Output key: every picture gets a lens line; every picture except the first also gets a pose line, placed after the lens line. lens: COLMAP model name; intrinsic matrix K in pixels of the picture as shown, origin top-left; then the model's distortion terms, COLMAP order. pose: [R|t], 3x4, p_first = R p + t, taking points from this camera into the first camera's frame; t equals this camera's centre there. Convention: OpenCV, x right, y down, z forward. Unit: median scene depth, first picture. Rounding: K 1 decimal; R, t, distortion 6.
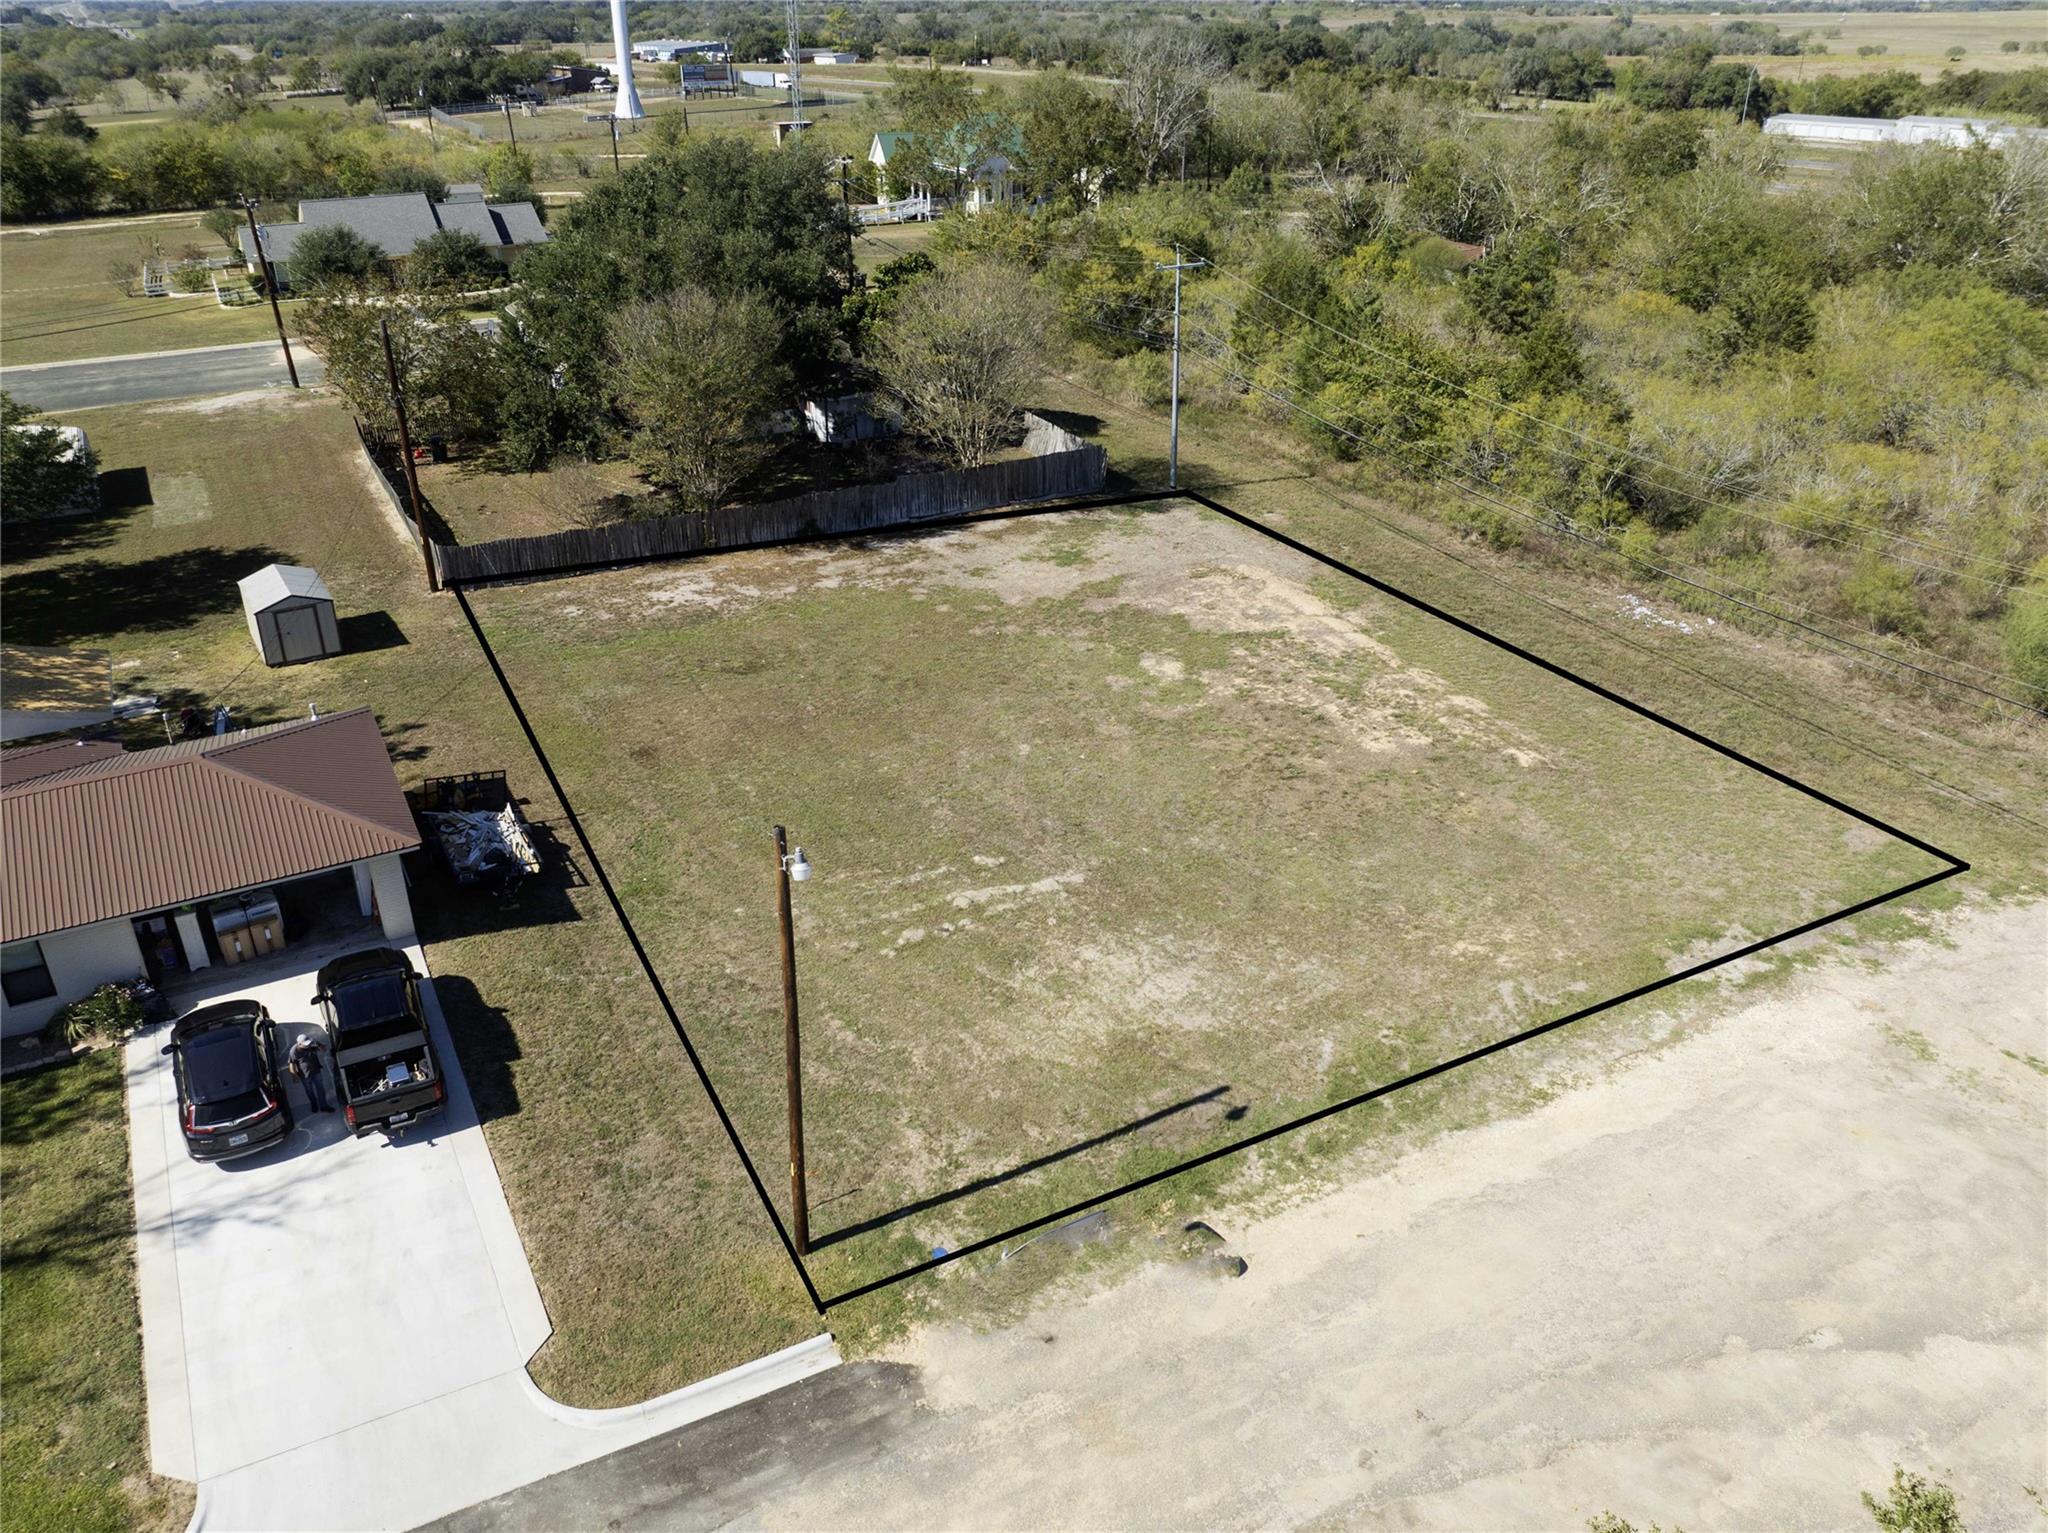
lens RADIAL K [[1550.9, 0, 1031.6], [0, 1550.9, 767.0], [0, 0, 1]] dist [-0.000815, -0.077460]
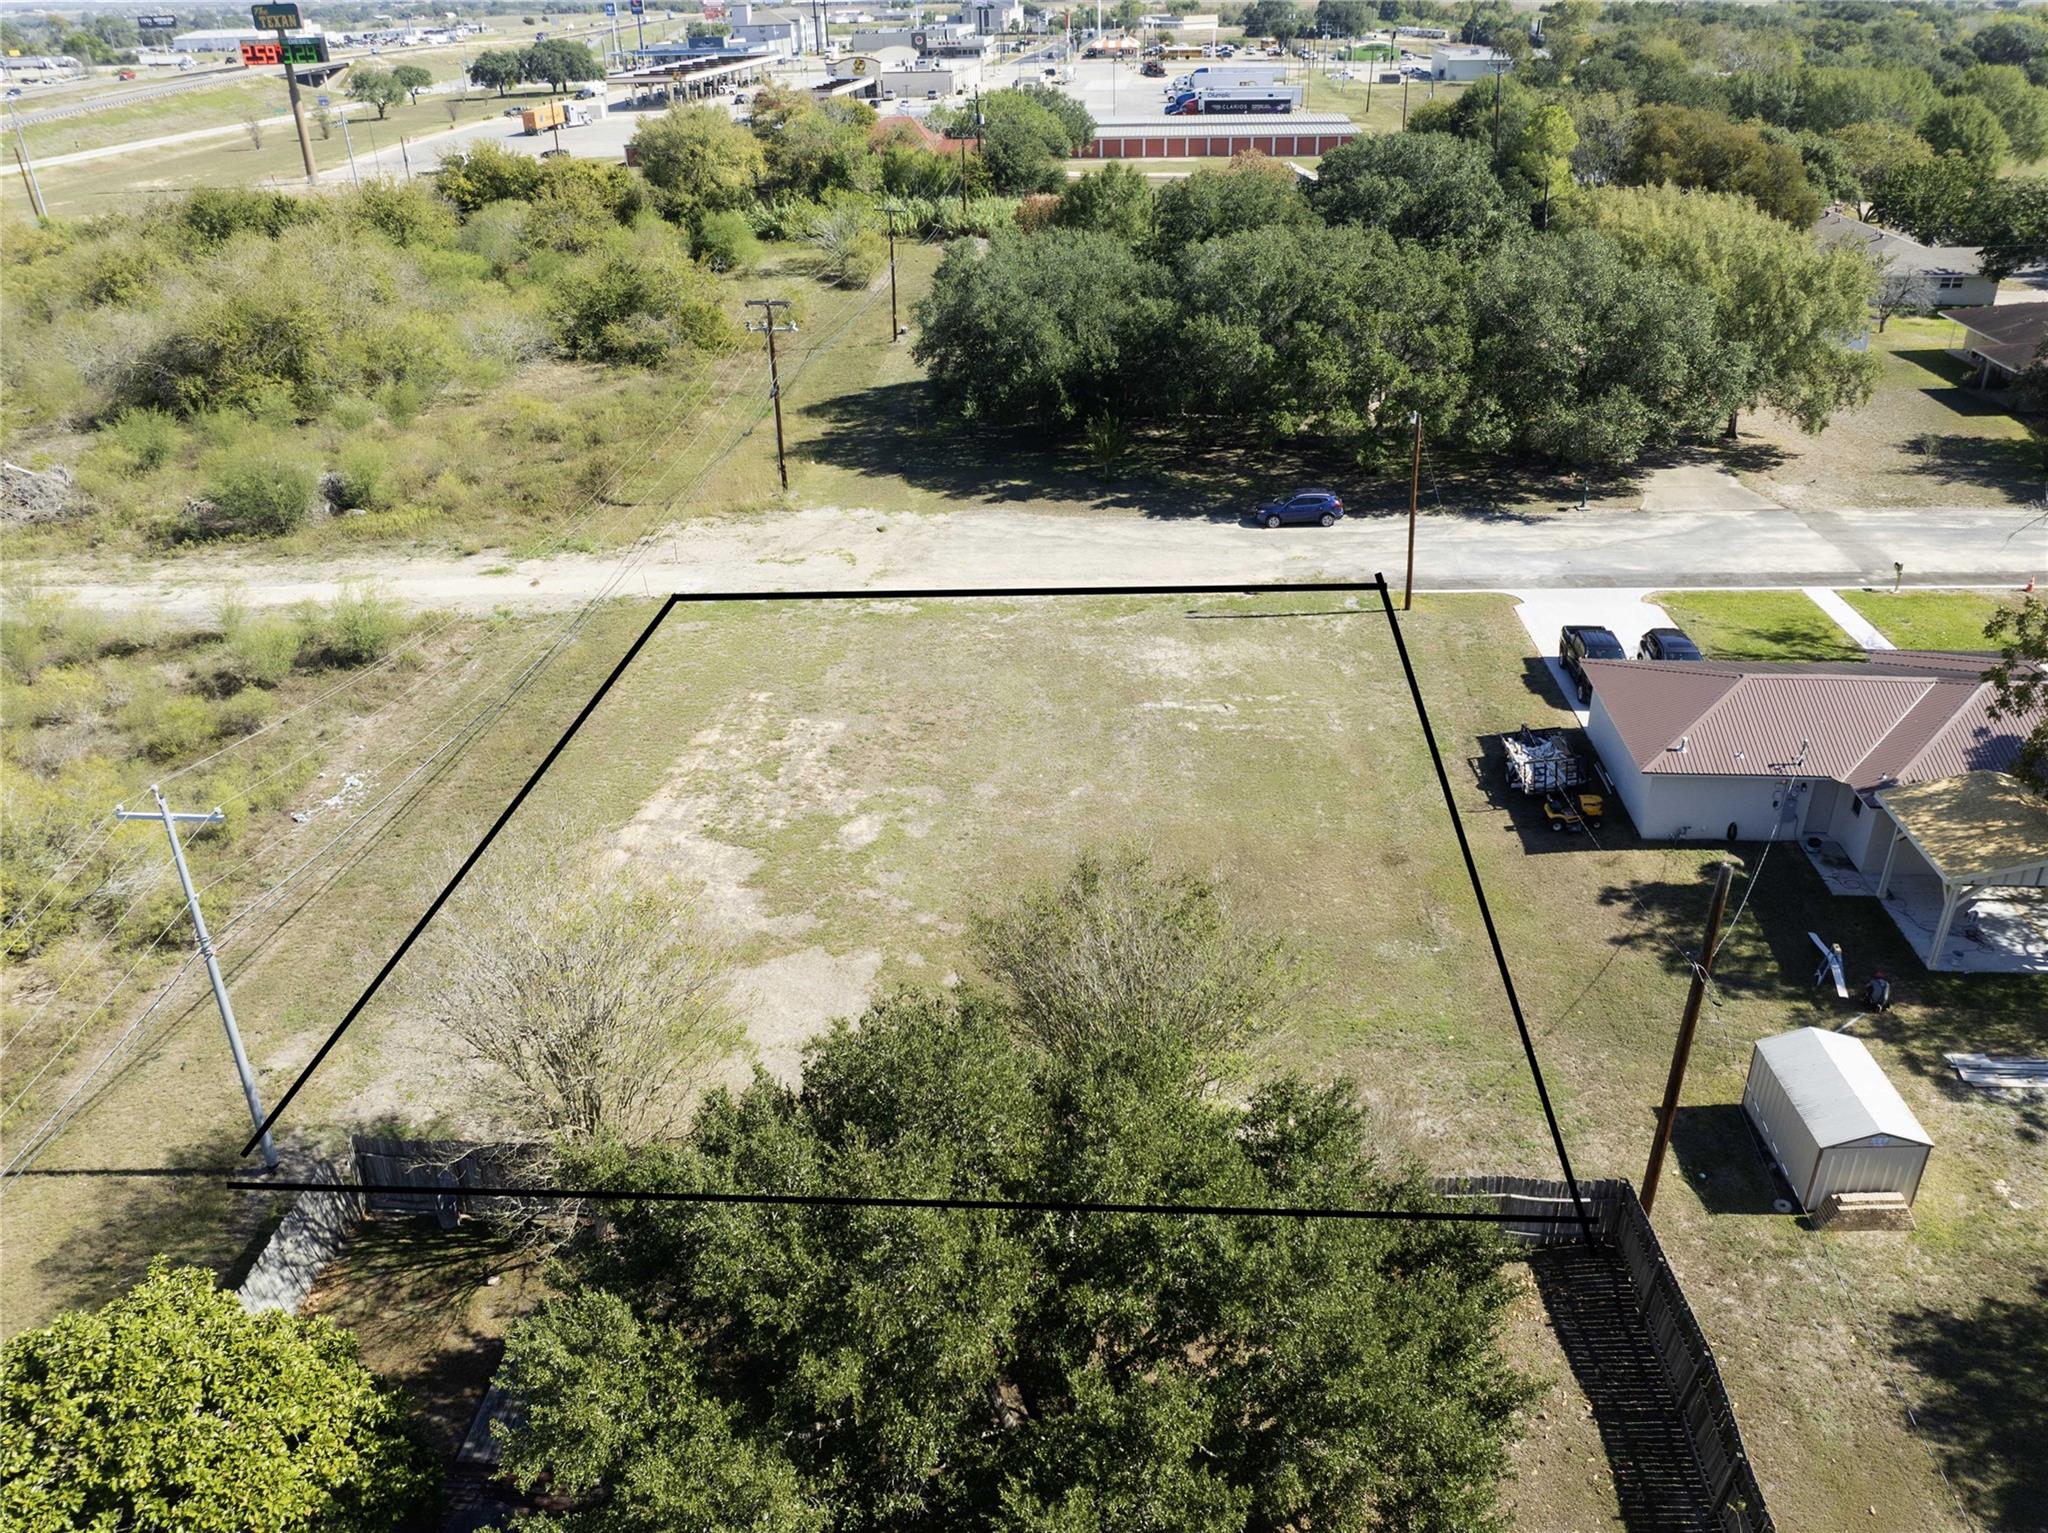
lens RADIAL K [[1550.9, 0, 1031.6], [0, 1550.9, 767.0], [0, 0, 1]] dist [-0.000815, -0.077460]
pose [[-0.835240, -0.235029, 0.497127, -0.505774], [0.272331, 0.608597, 0.745282, -0.825017], [-0.477713, 0.757872, -0.444319, 1.403044]]
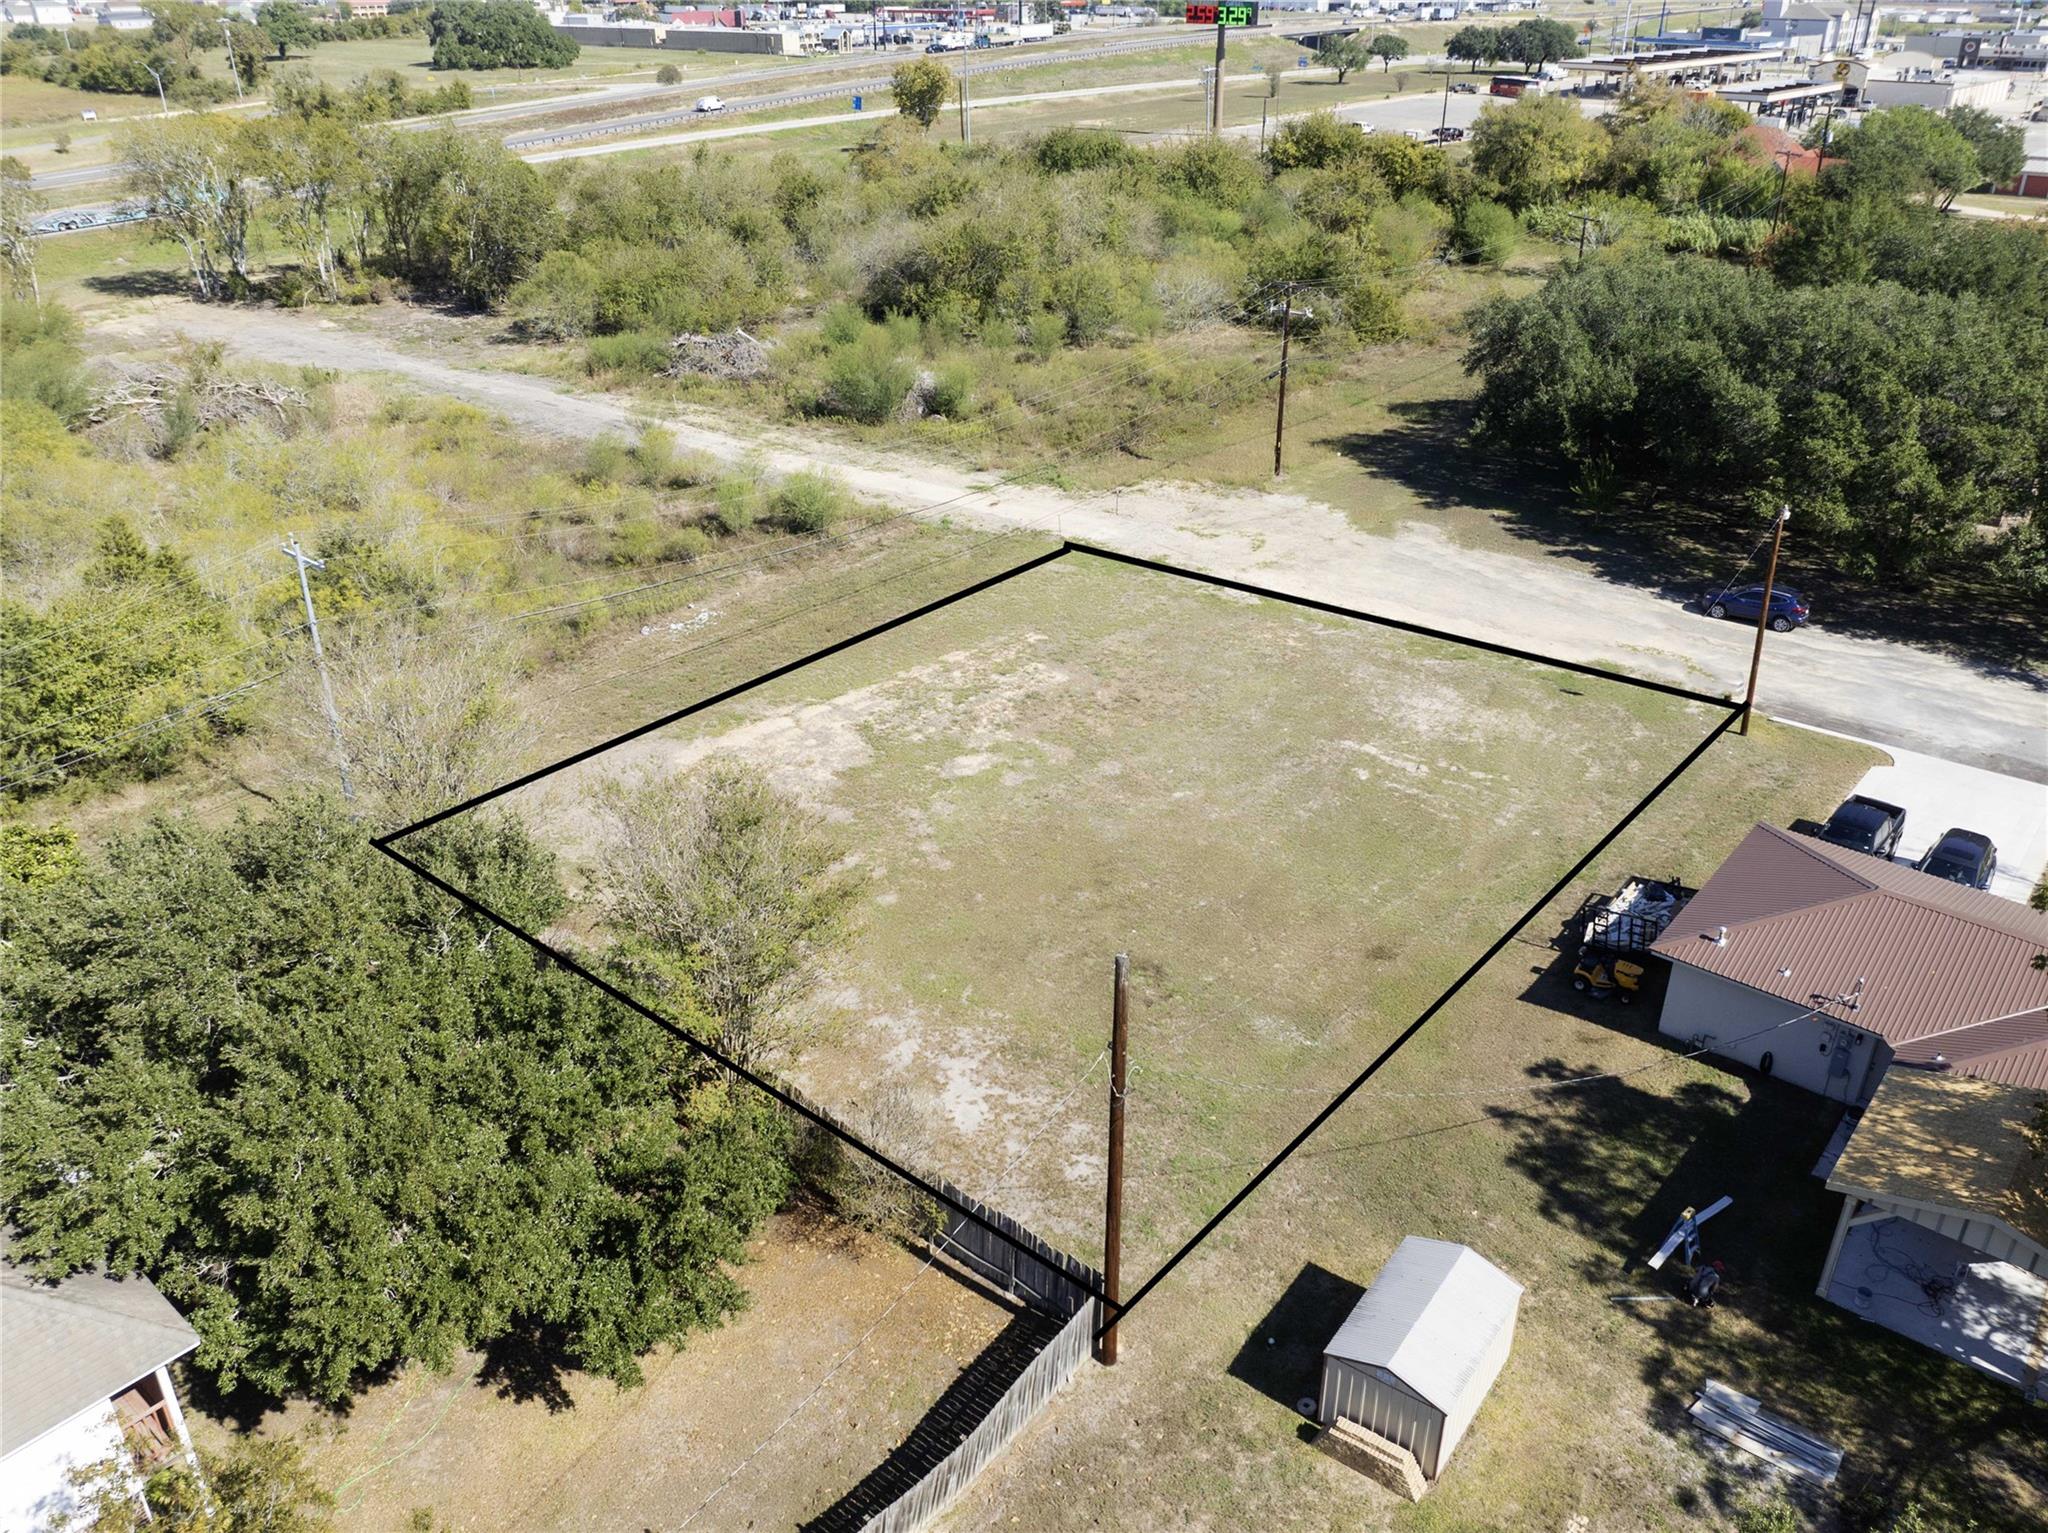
lens RADIAL K [[1582.9, 0, 1031.5], [0, 1582.9, 768.6], [0, 0, 1]] dist [-0.025900, -0.002386]
pose [[-0.361727, -0.426650, 0.828929, -0.853255], [0.426281, 0.715054, 0.554059, -0.663733], [-0.829119, 0.553775, -0.076782, 1.084915]]
